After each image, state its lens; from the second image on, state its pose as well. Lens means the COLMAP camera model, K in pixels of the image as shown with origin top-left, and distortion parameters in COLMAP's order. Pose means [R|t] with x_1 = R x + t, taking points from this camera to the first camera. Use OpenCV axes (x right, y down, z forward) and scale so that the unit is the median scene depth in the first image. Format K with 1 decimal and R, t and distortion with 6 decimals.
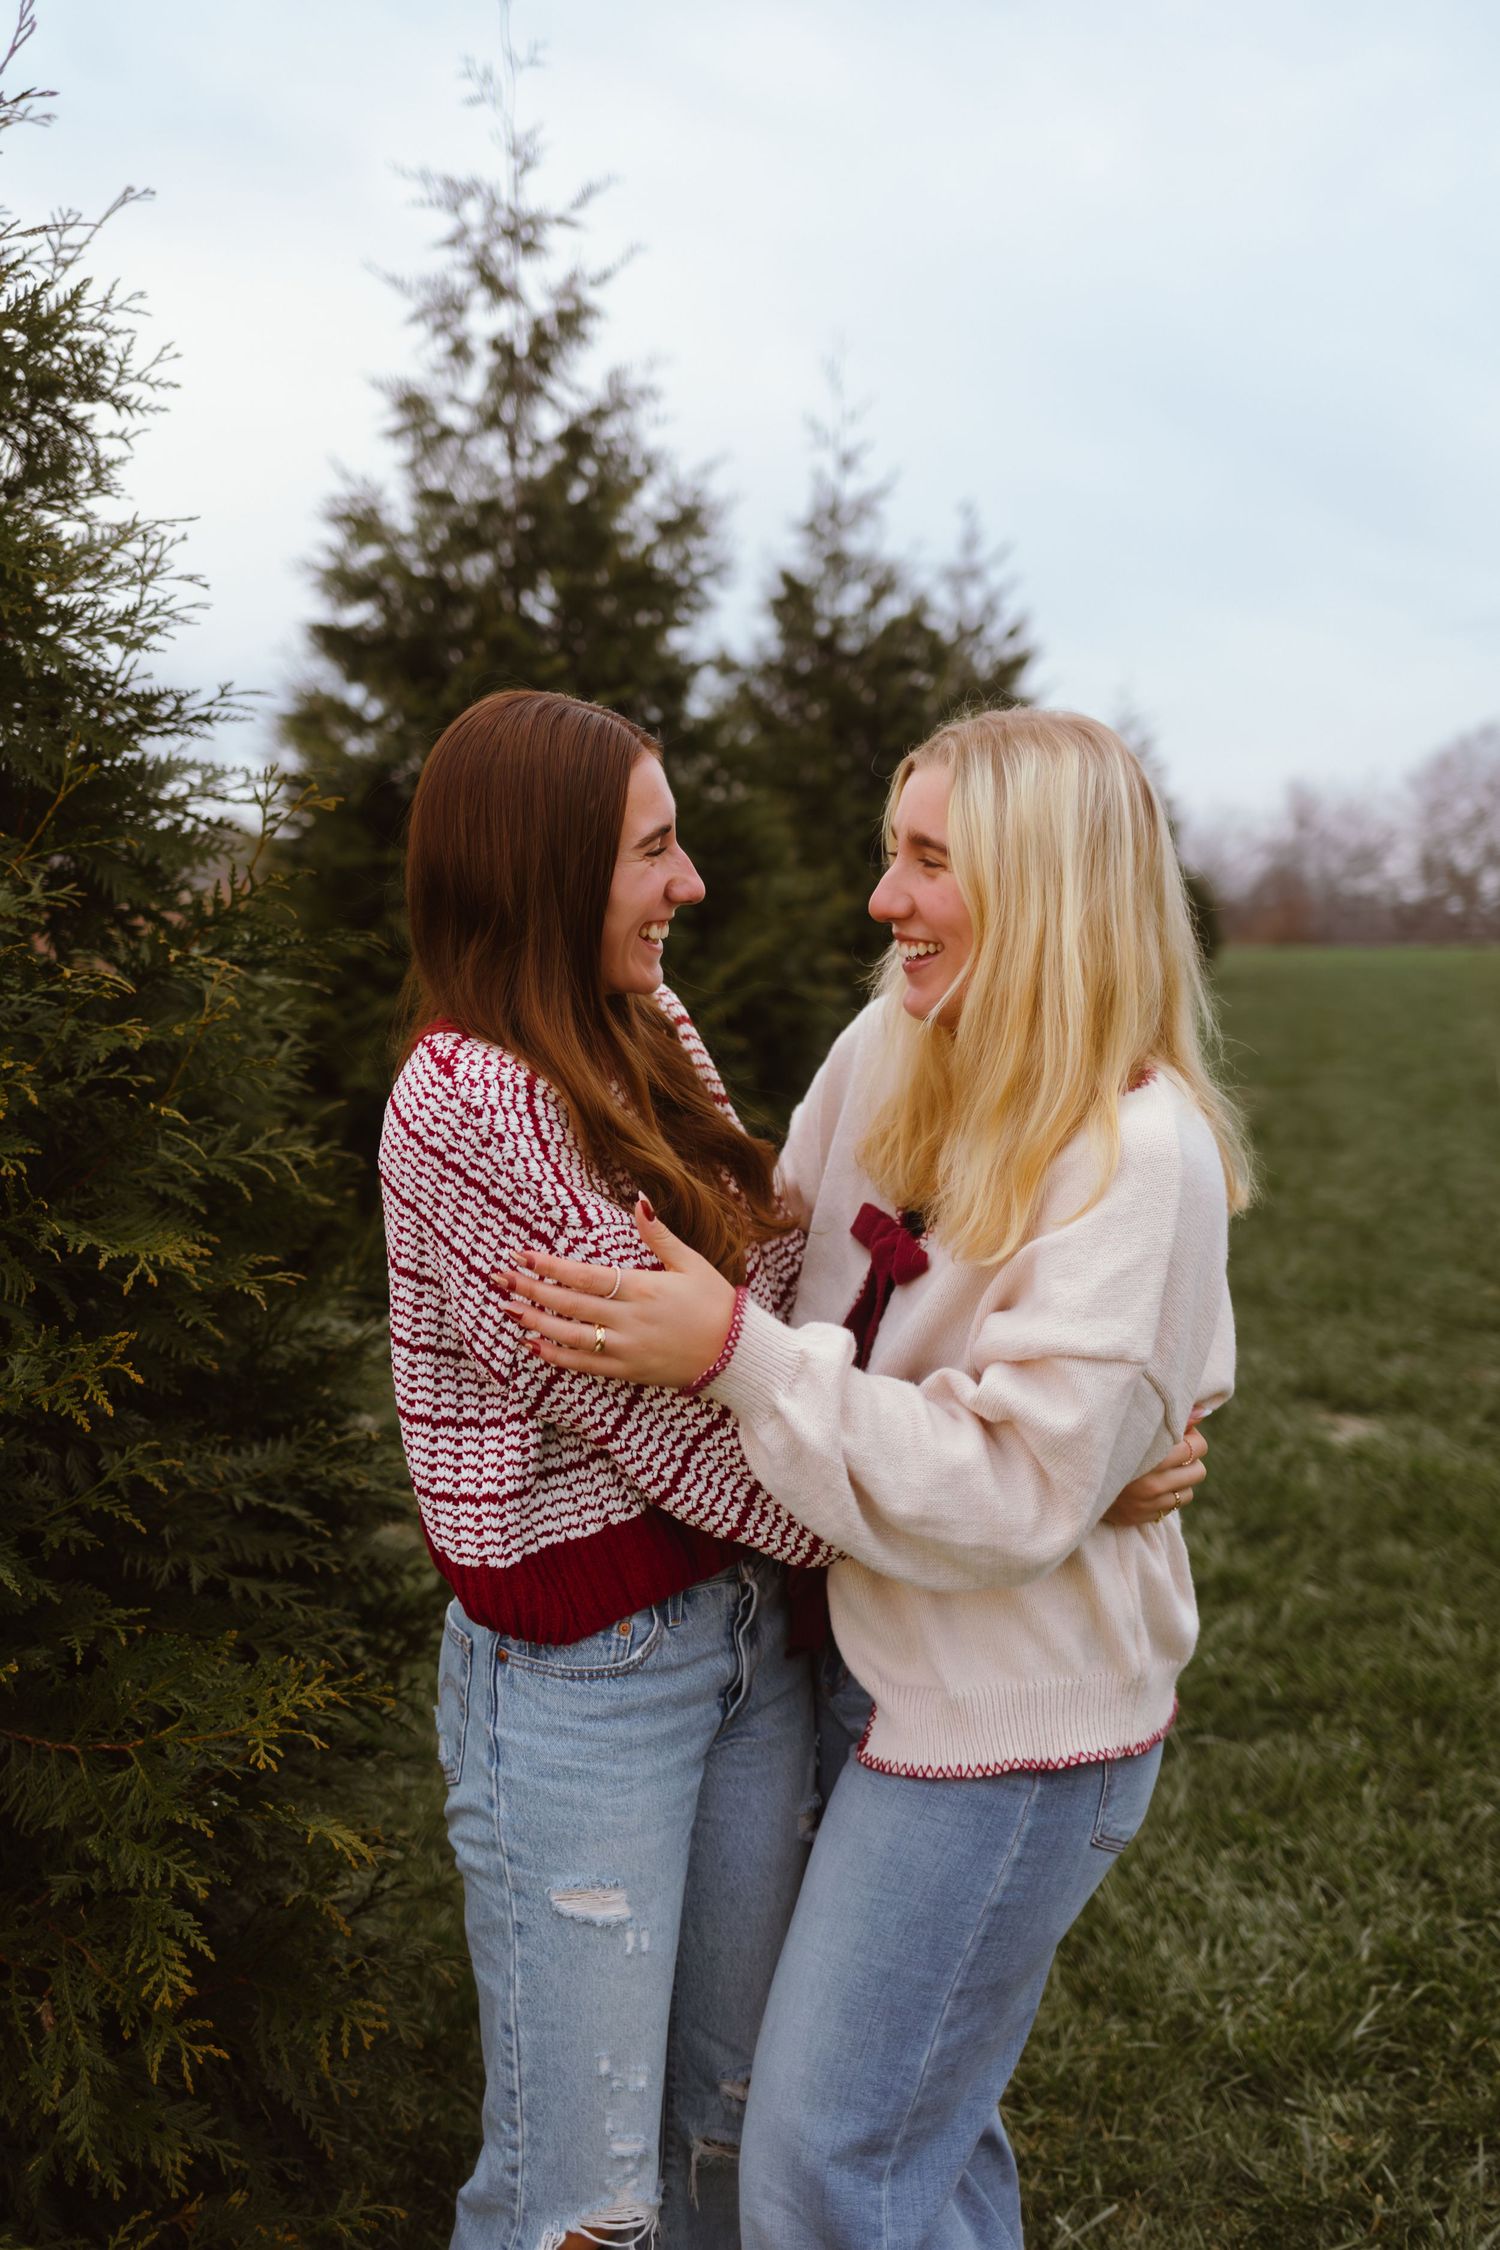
lens RADIAL K [[2248.6, 0, 741.3], [0, 2248.6, 1118.8], [0, 0, 1]] dist [-0.018369, 0.000000]
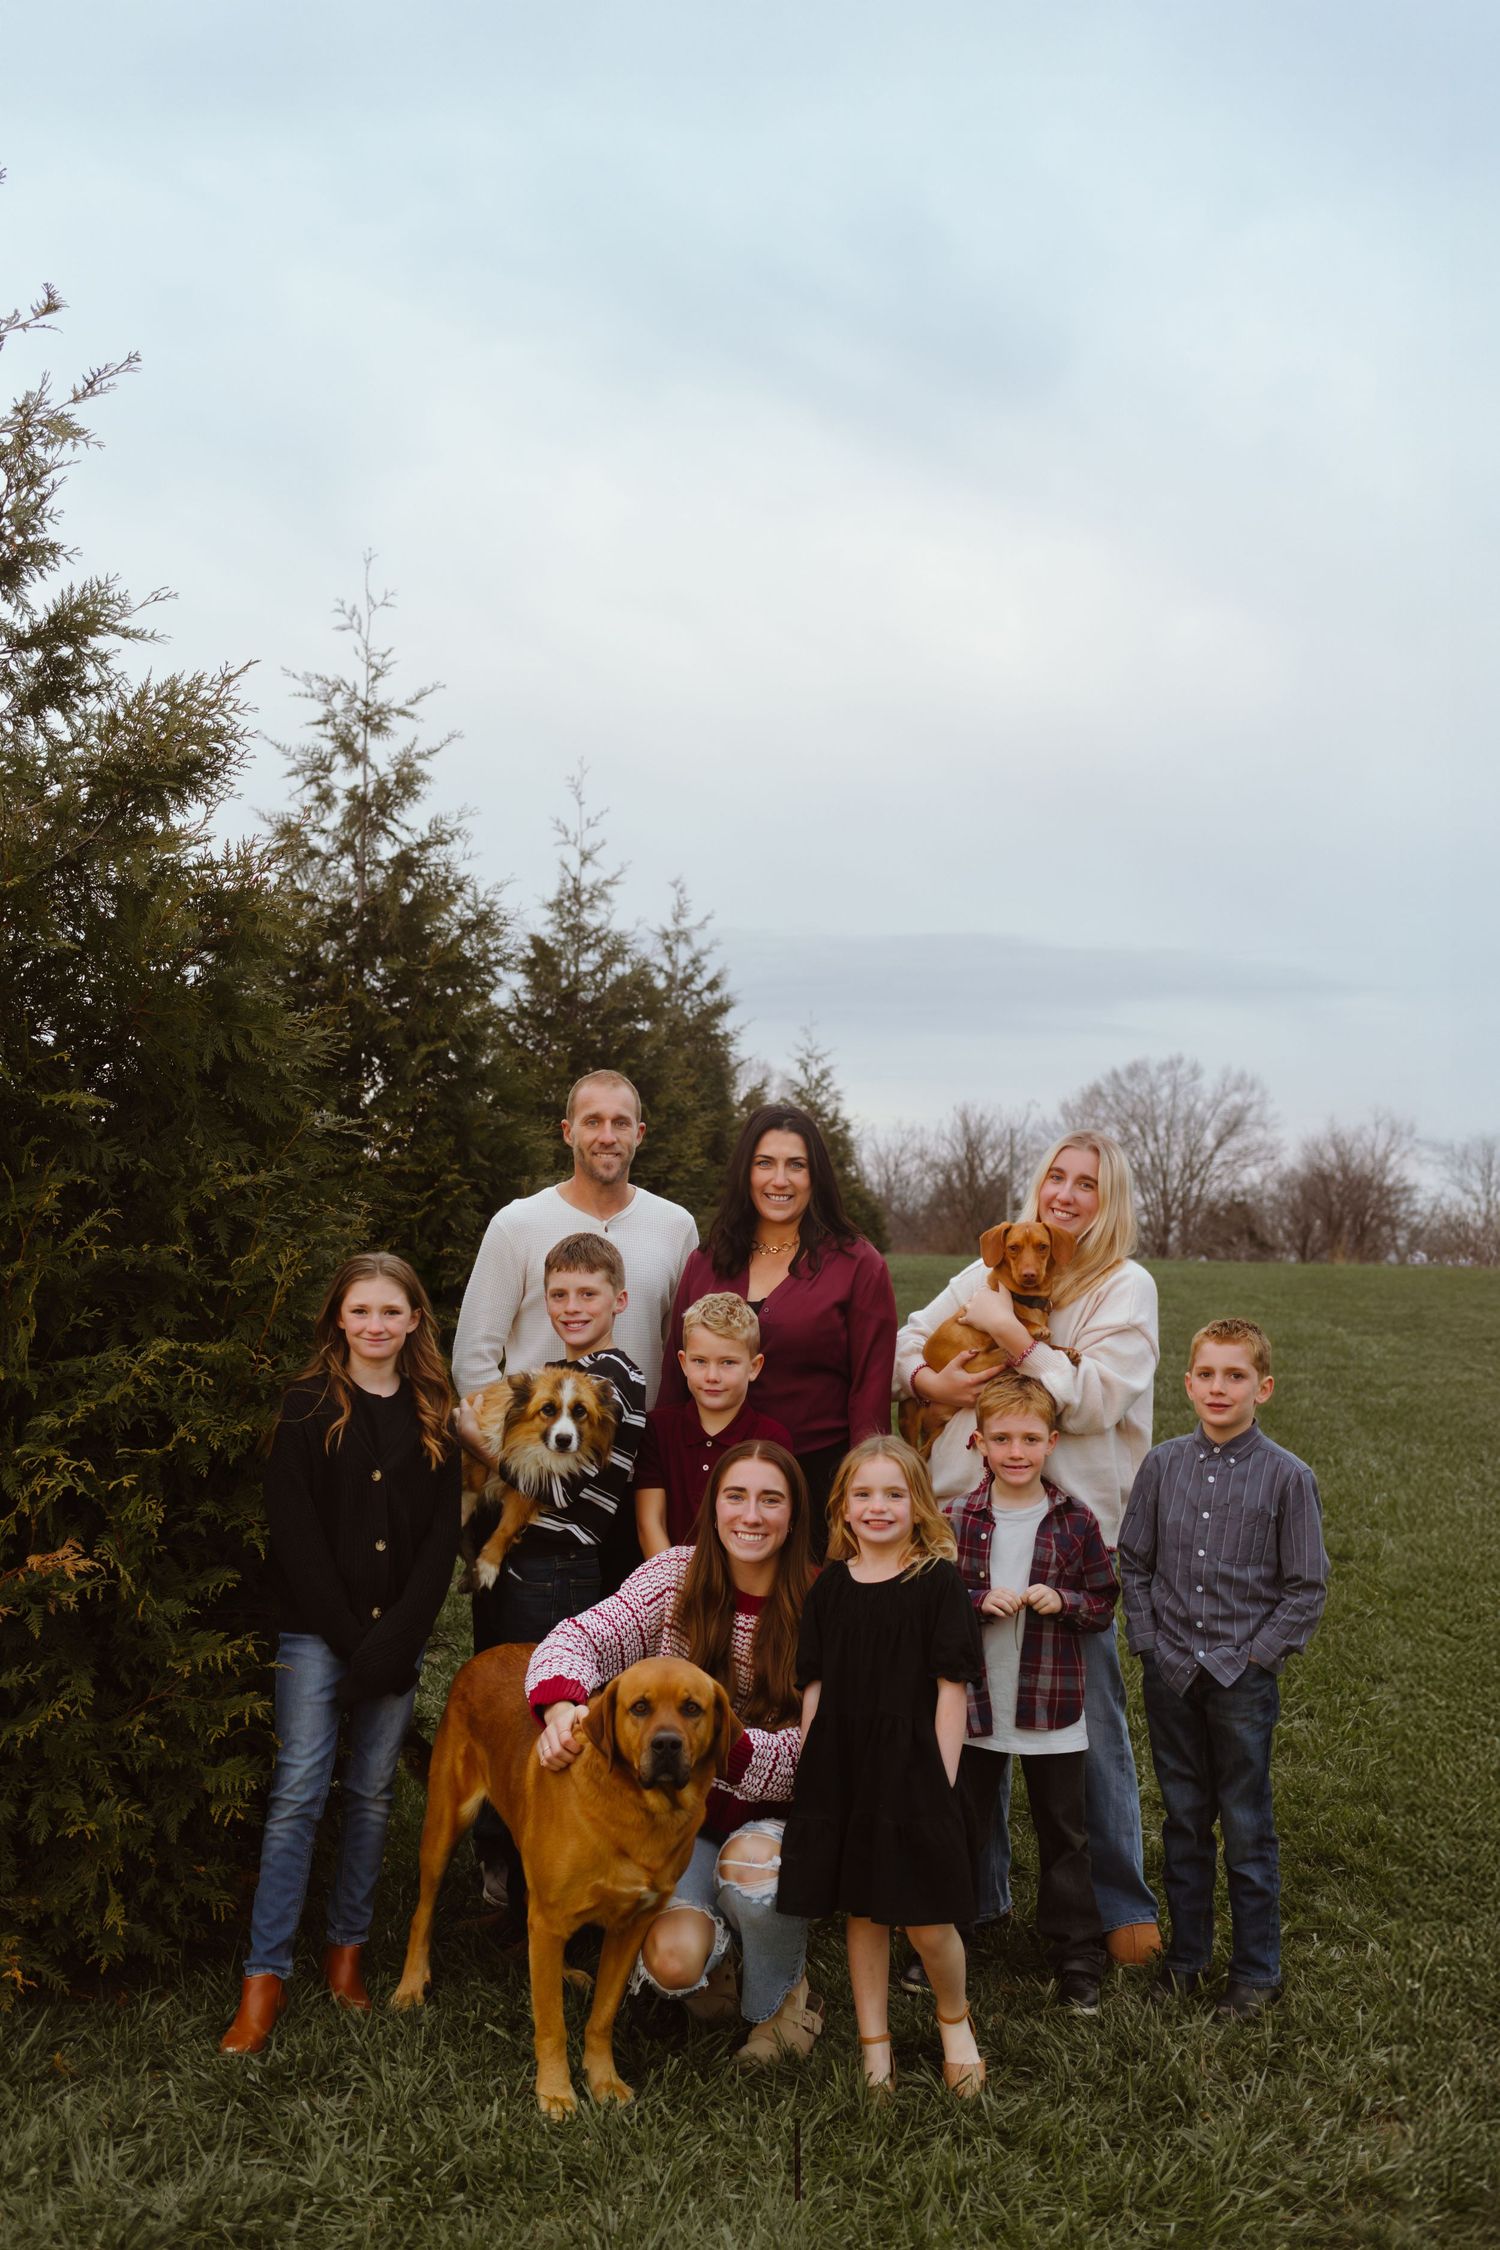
lens RADIAL K [[2130.0, 0, 749.0], [0, 2130.0, 1123.4], [0, 0, 1]] dist [0.000344, 0.000000]
pose [[0.990222, 0.032205, 0.135732, -0.036739], [-0.013601, 0.990640, -0.135824, 0.038688], [-0.138836, 0.132650, 0.981391, -0.322310]]
